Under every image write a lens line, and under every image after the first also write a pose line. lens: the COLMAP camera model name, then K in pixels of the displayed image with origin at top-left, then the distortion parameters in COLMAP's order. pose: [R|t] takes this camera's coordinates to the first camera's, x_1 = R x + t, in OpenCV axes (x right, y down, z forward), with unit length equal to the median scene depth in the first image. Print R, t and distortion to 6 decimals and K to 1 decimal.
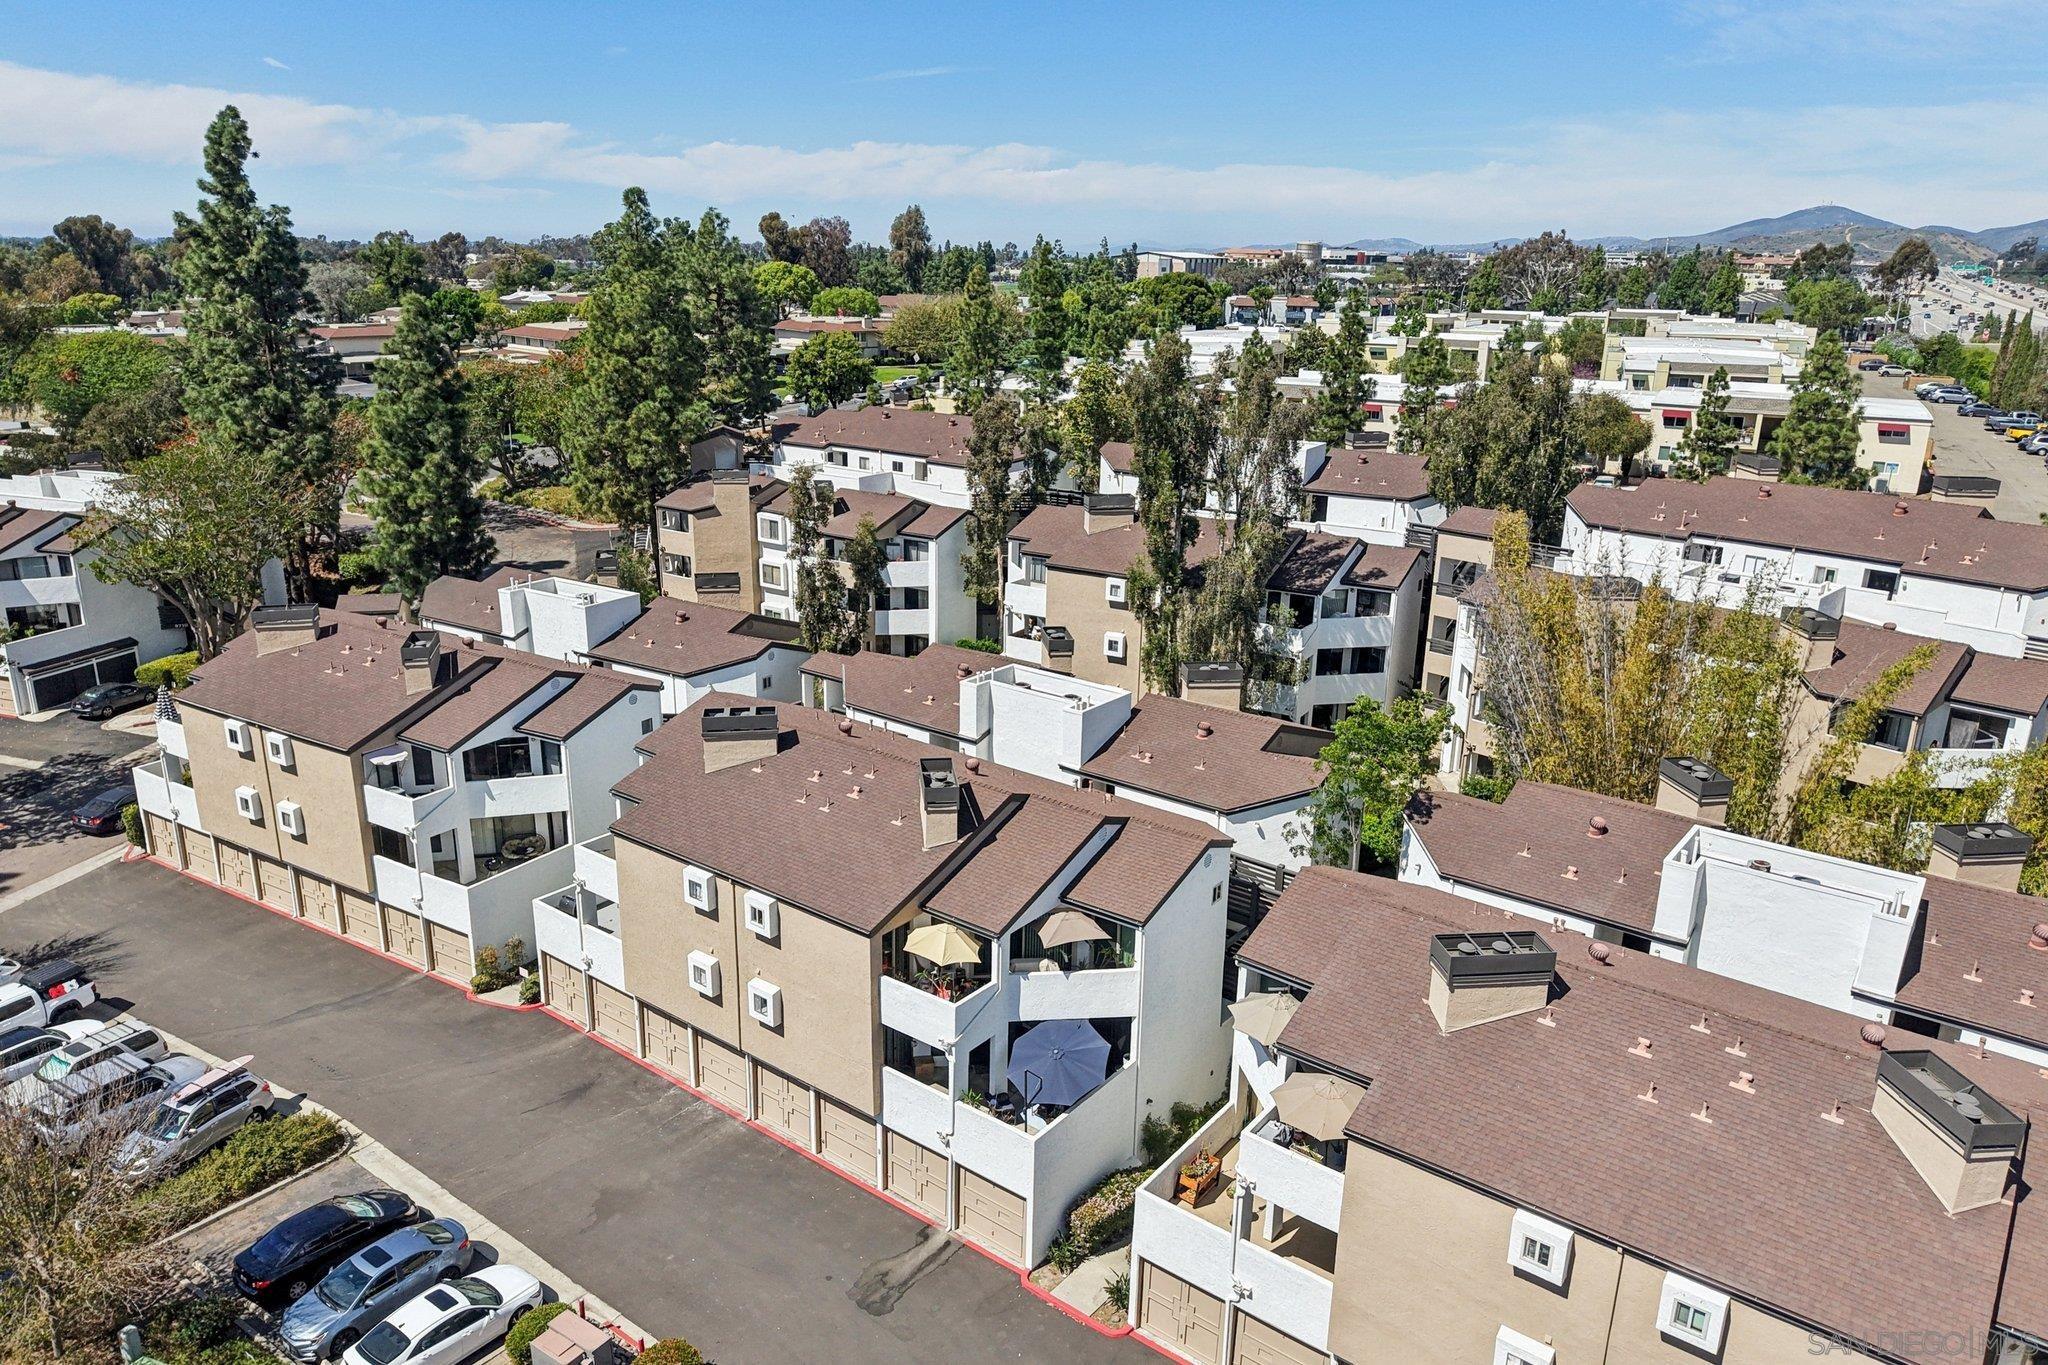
lens RADIAL K [[1439.9, 0, 1024.0], [0, 1439.9, 682.5], [0, 0, 1]] dist [0.065082, -0.111799]
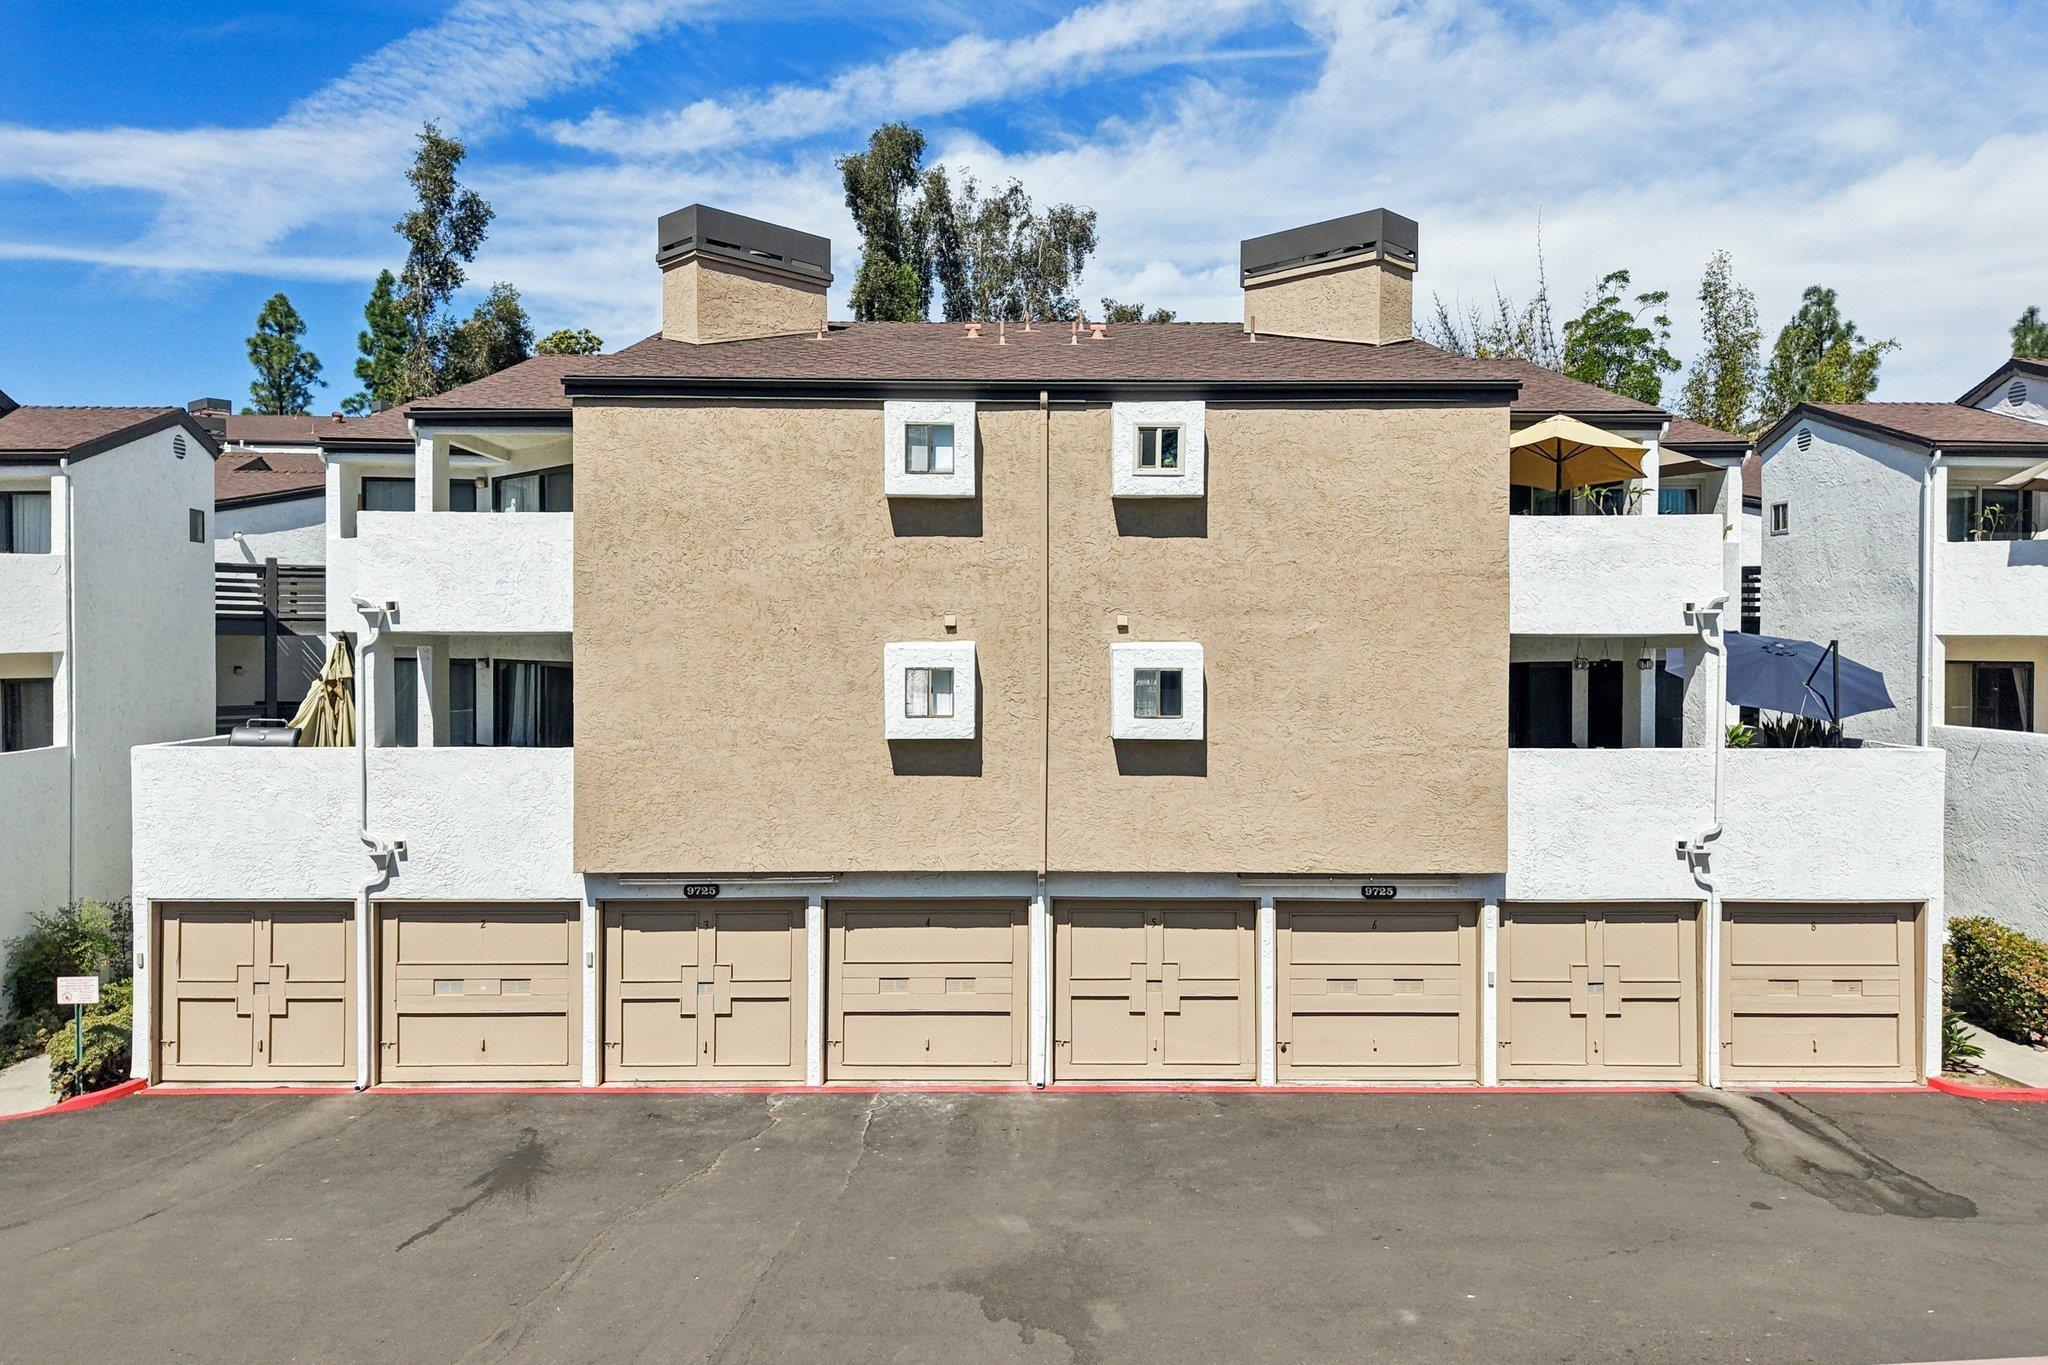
lens RADIAL K [[1389.4, 0, 1023.9], [0, 1389.4, 642.9], [0, 0, 1]] dist [0.030590, -0.035244]
pose [[0.782930, -0.017265, 0.621870, -0.351291], [0.198353, 0.954371, -0.223229, 0.225035], [-0.589640, 0.298123, 0.750631, 0.570380]]
